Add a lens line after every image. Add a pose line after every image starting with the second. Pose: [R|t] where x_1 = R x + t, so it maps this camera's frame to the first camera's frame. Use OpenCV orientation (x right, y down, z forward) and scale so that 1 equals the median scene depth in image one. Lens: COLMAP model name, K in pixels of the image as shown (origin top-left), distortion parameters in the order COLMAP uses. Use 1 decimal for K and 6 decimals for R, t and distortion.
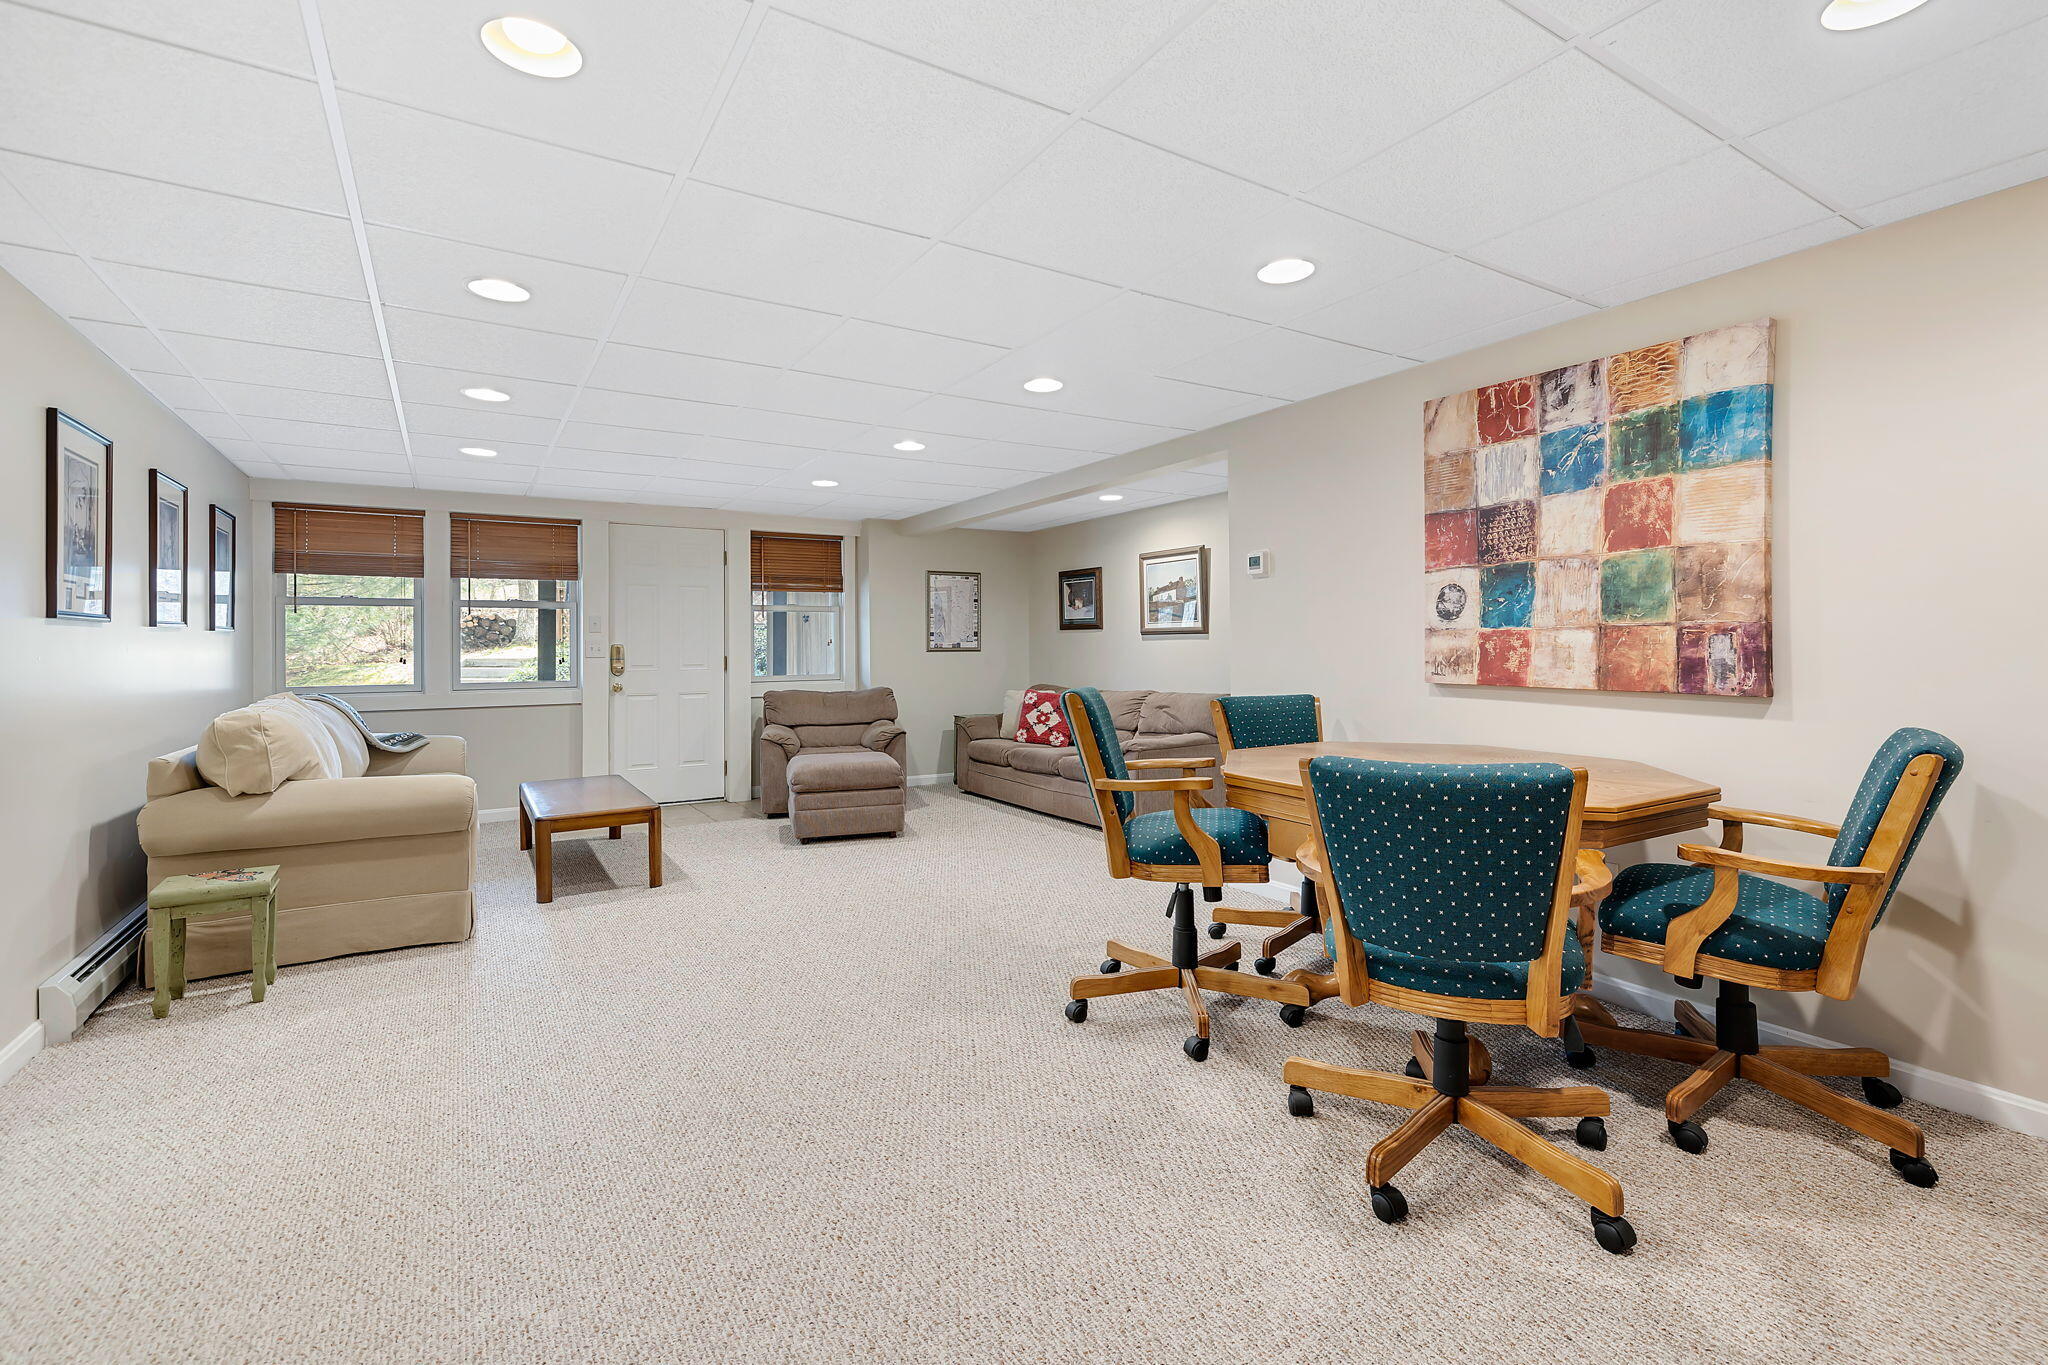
lens RADIAL K [[919.2, 0, 1016.3], [0, 919.2, 669.1], [0, 0, 1]] dist [0.001263, -0.000490]
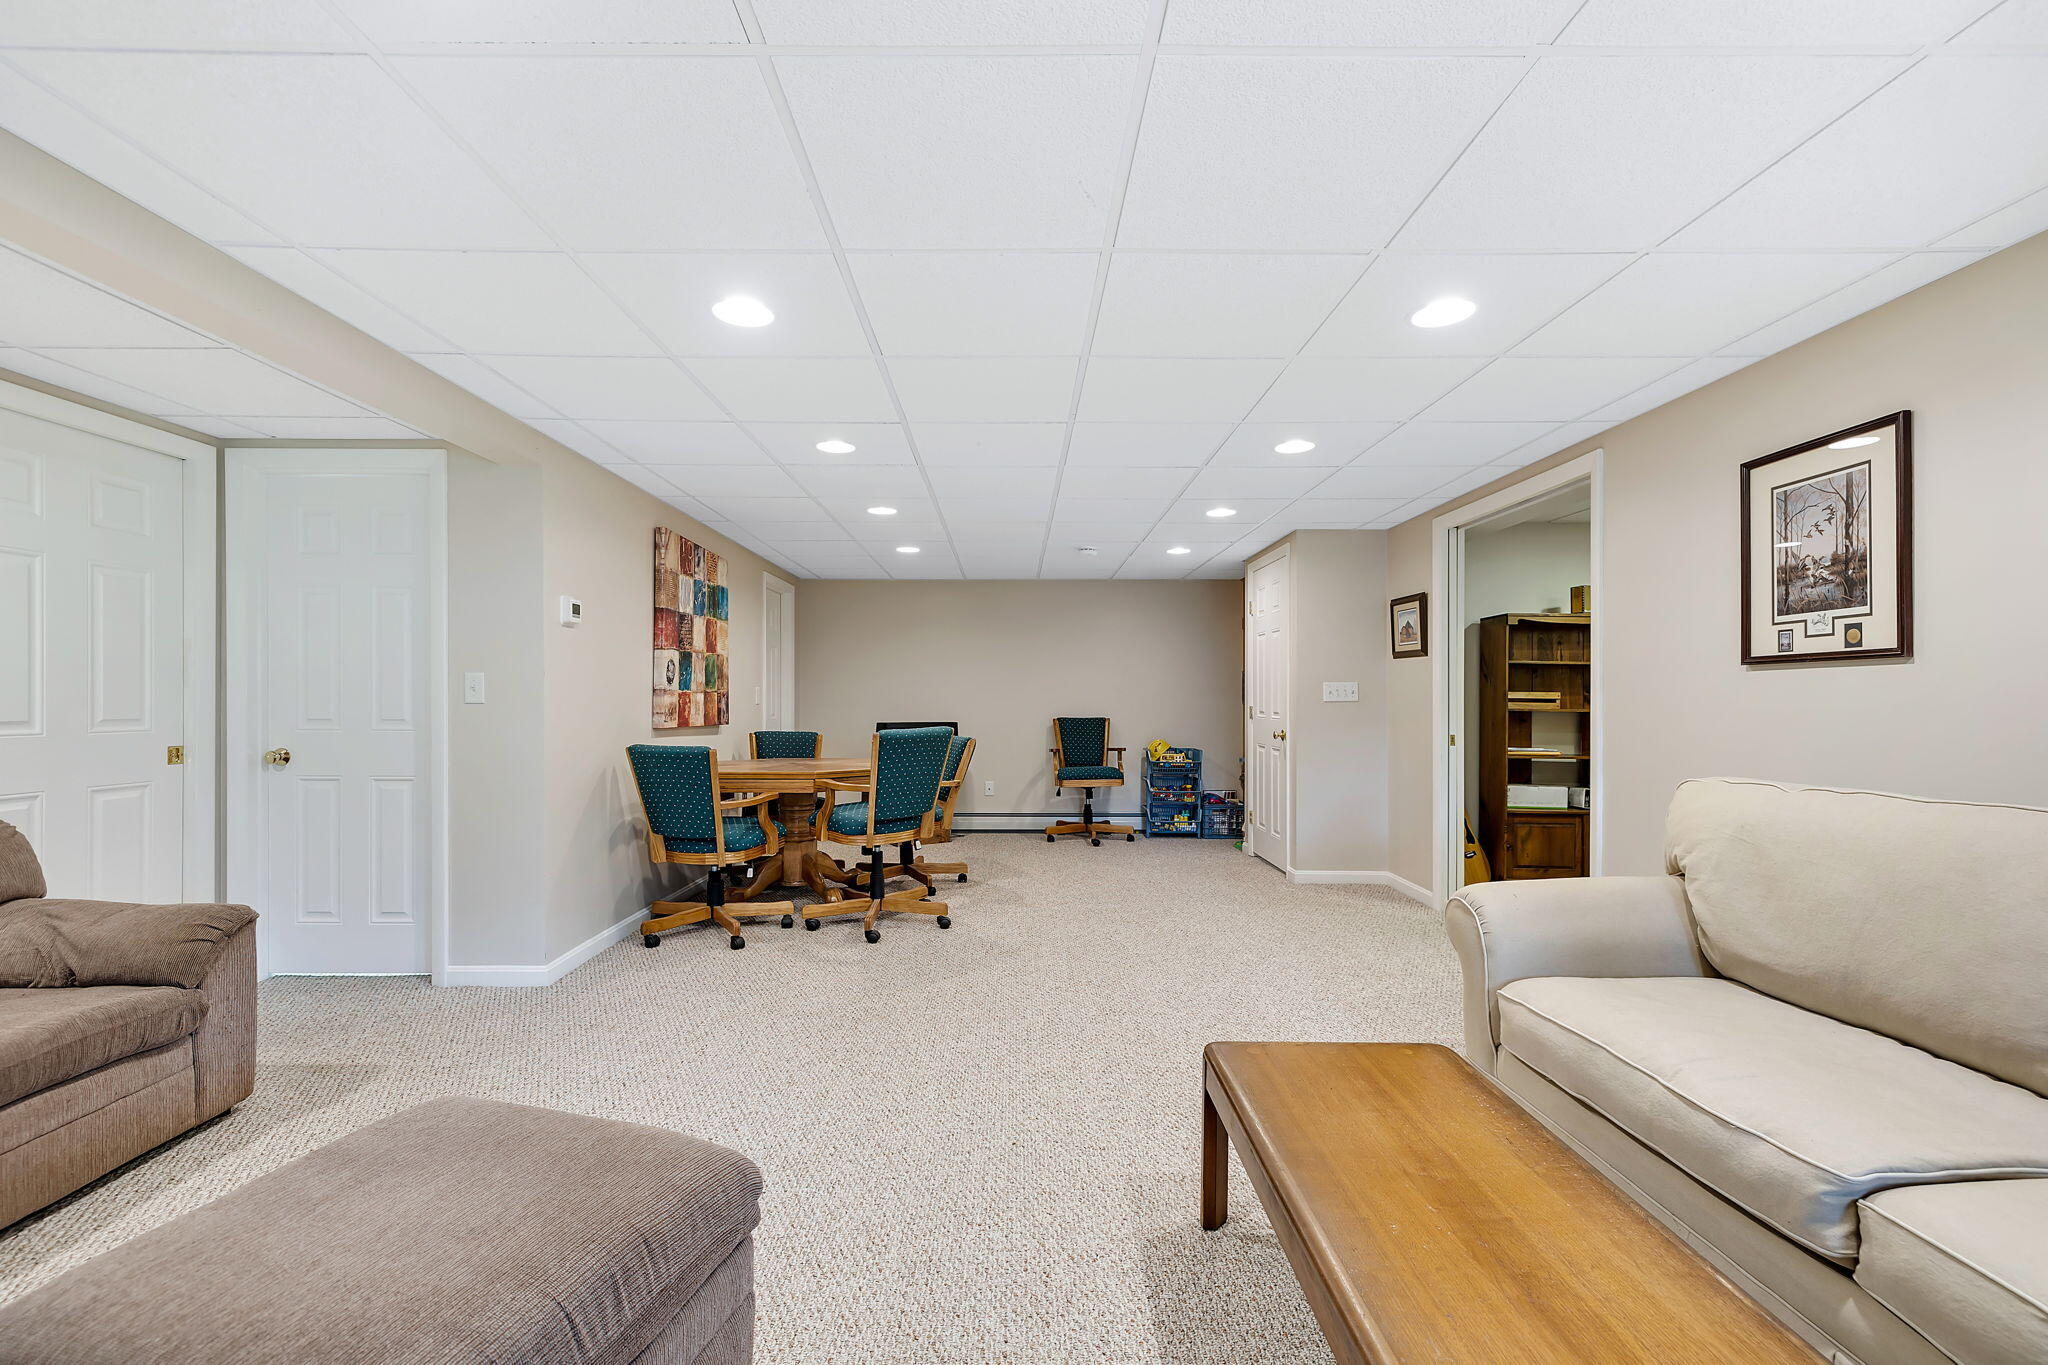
lens RADIAL K [[919.2, 0, 1023.8], [0, 919.2, 688.5], [0, 0, 1]] dist [0.001263, -0.000490]
pose [[-0.854410, 0.005456, 0.519571, -0.806095], [0.008551, 0.999957, 0.003561, -0.049432], [-0.519529, 0.007485, -0.854420, 2.061783]]
